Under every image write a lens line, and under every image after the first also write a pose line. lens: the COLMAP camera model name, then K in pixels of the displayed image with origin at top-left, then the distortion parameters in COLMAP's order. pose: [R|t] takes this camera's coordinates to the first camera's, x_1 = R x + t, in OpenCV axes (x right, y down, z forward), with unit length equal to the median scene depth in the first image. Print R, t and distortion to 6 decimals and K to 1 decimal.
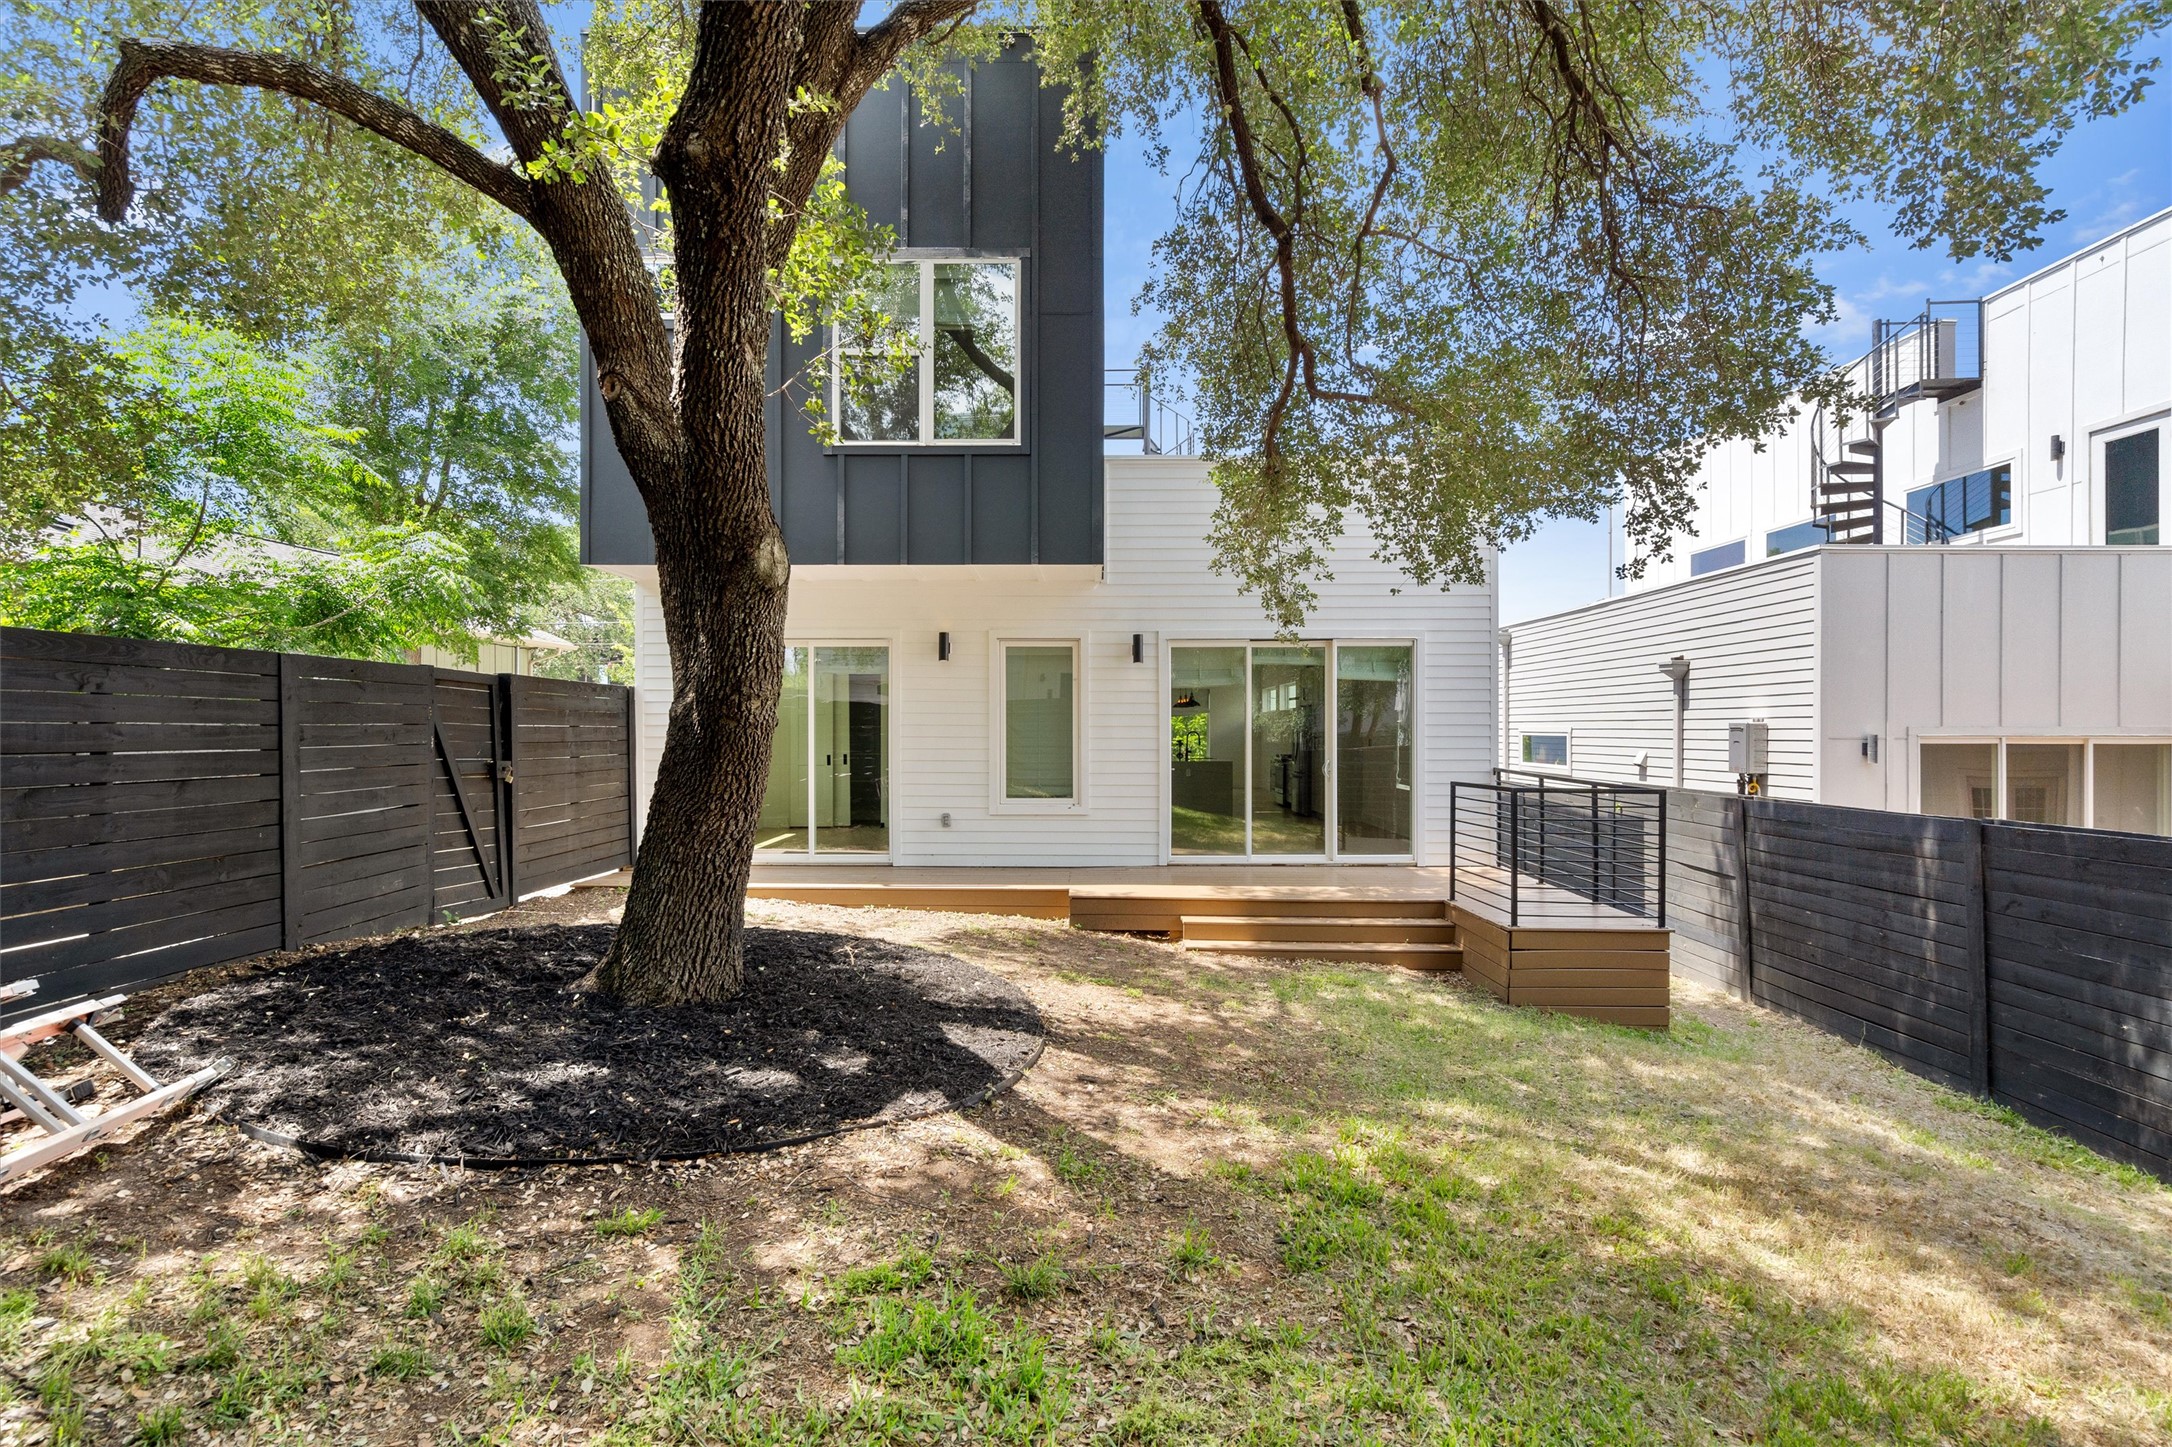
lens RADIAL K [[986.8, 0, 1256.0], [0, 986.8, 750.9], [0, 0, 1]] dist [-0.004661, 0.000606]
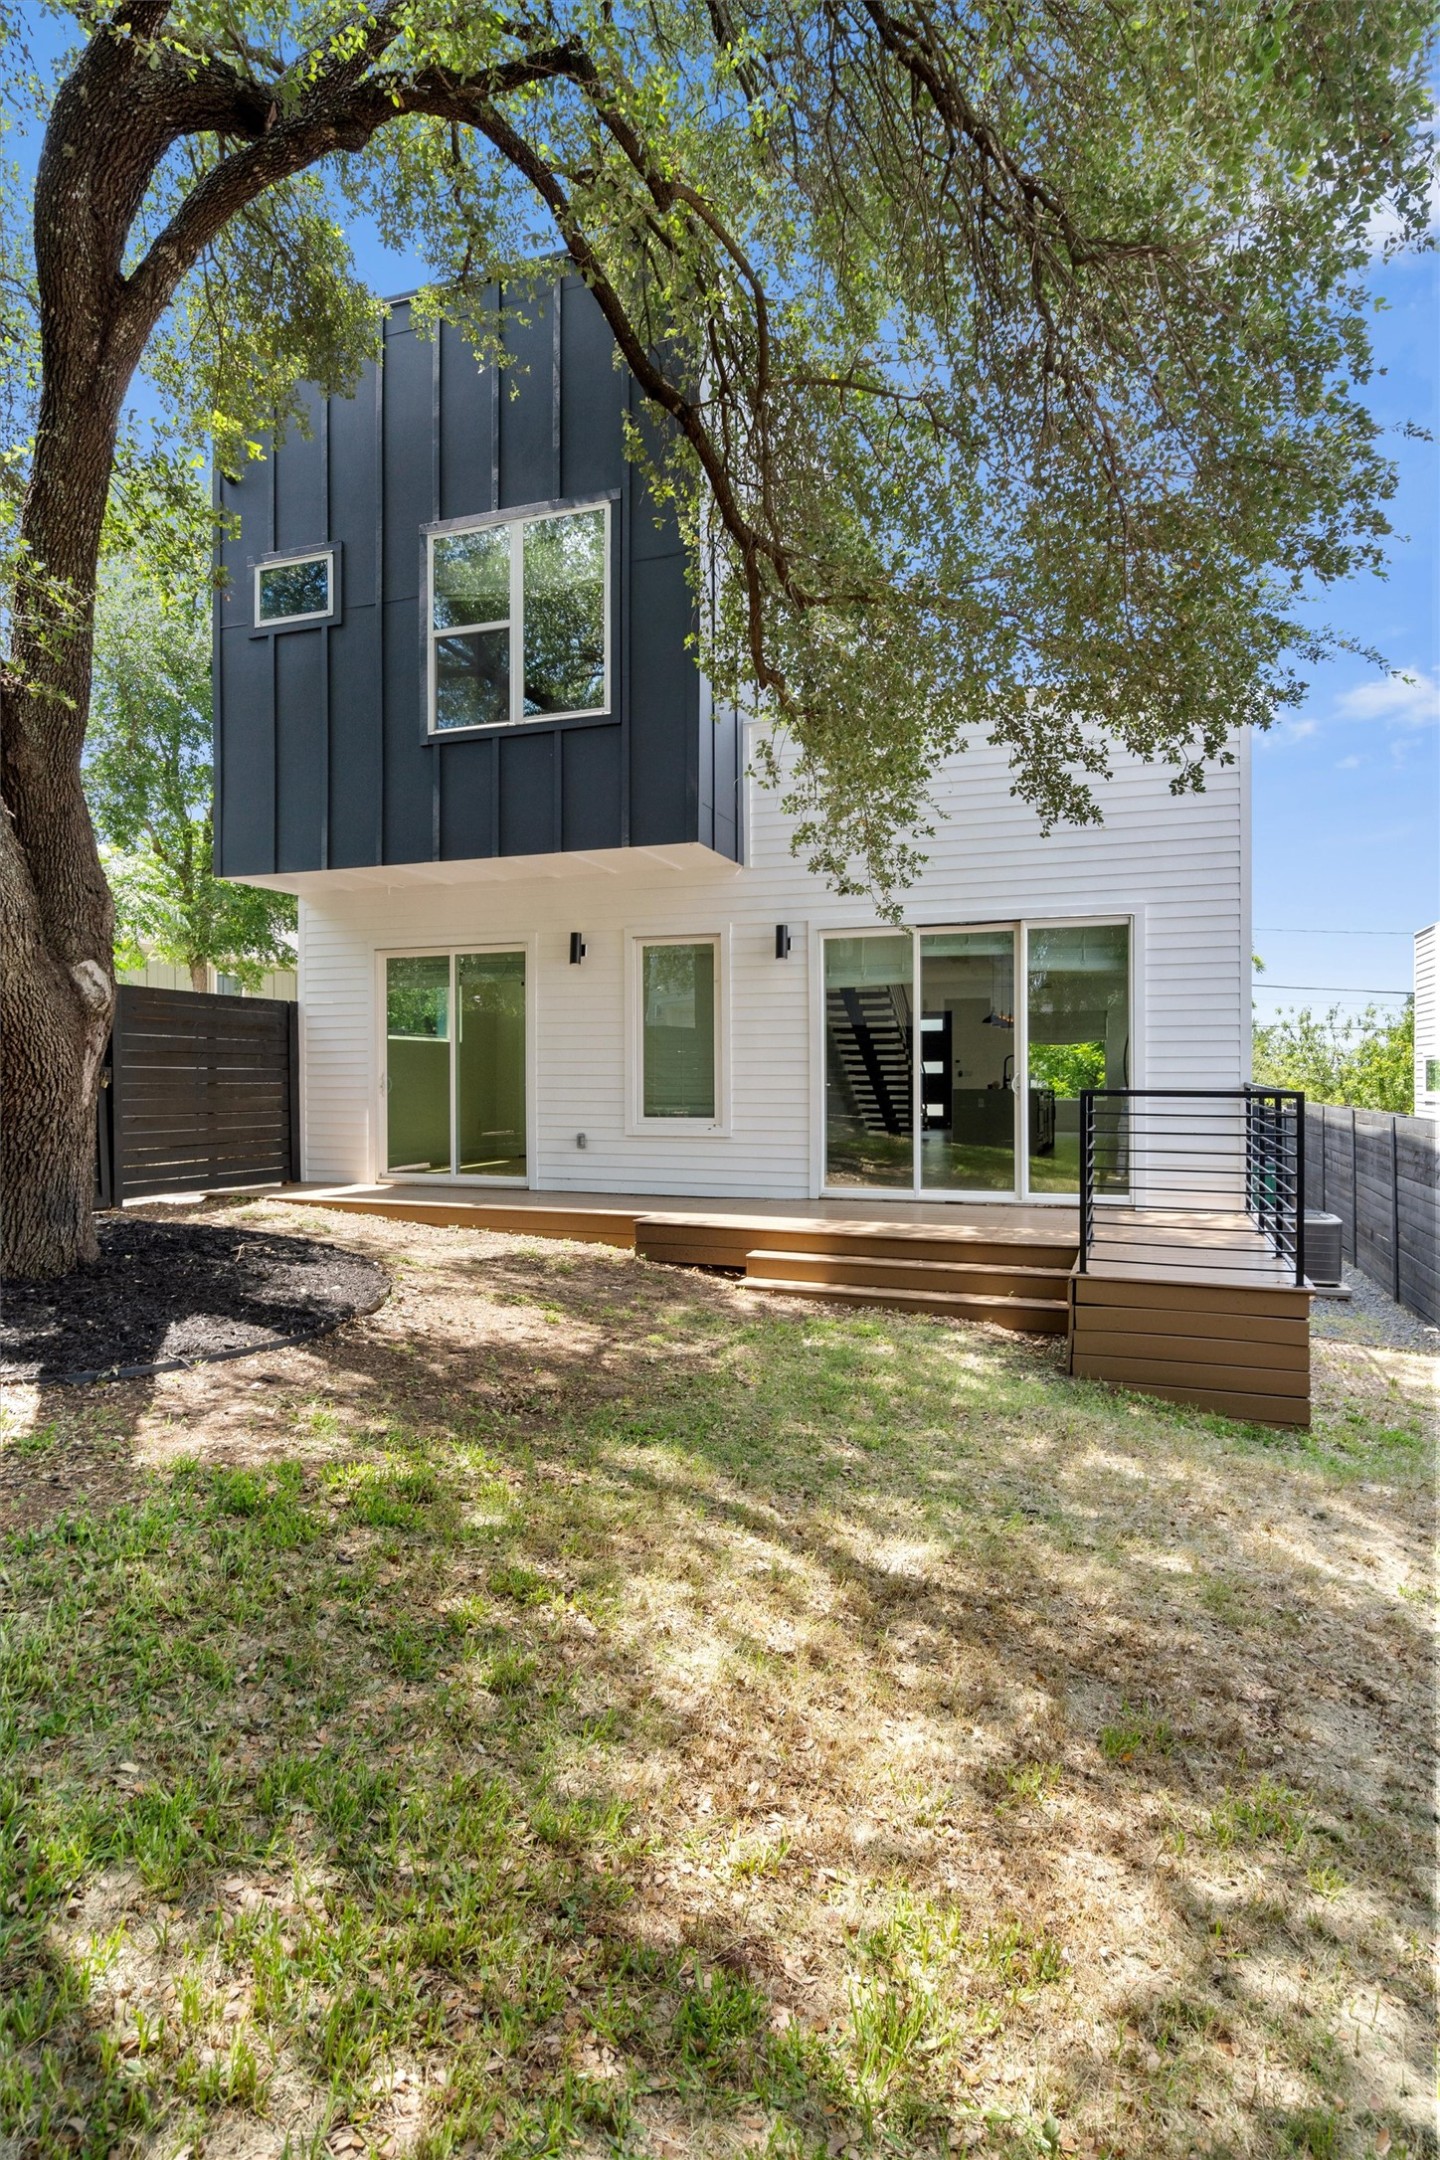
lens RADIAL K [[1166.1, 0, 736.9], [0, 1166.1, 1086.1], [0, 0, 1]] dist [0.007404, -0.002838]
pose [[0.942375, -0.000444, -0.334557, 0.218865], [0.000752, 0.999999, 0.000789, 0.023753], [0.334557, -0.000995, 0.942375, 0.049671]]
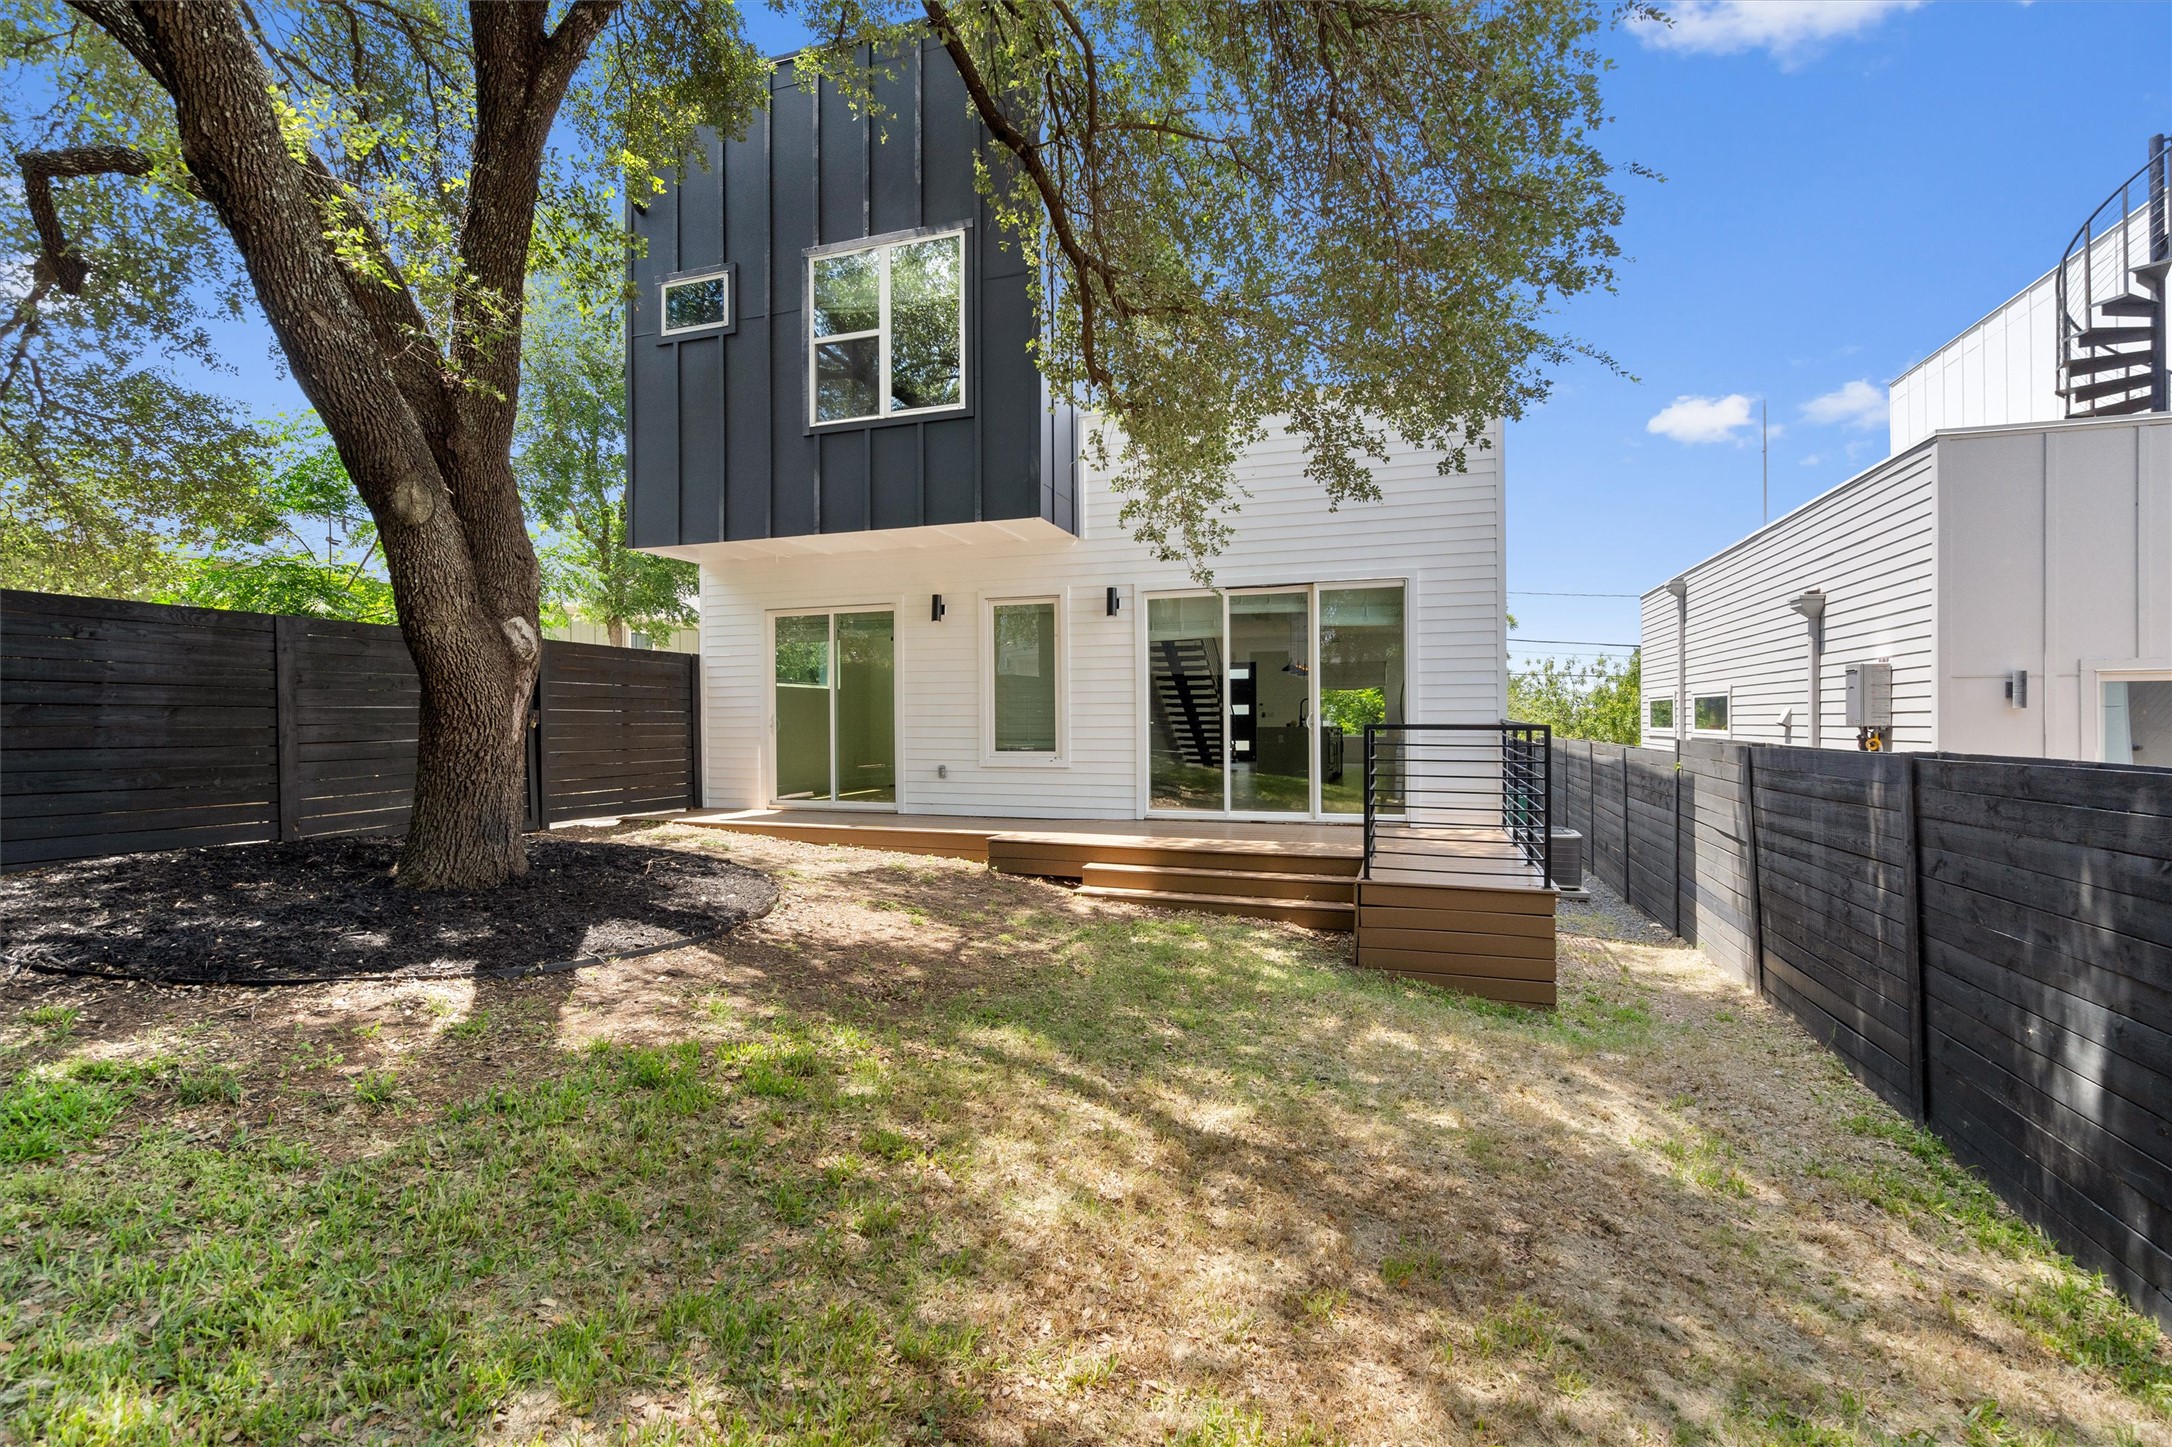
lens RADIAL K [[986.8, 0, 1091.9], [0, 986.8, 727.6], [0, 0, 1]] dist [-0.004661, 0.000606]
pose [[0.947969, -0.004777, -0.318327, 0.218848], [0.005747, 0.999981, 0.002110, 0.026042], [0.318311, -0.003829, 0.947979, 0.052382]]
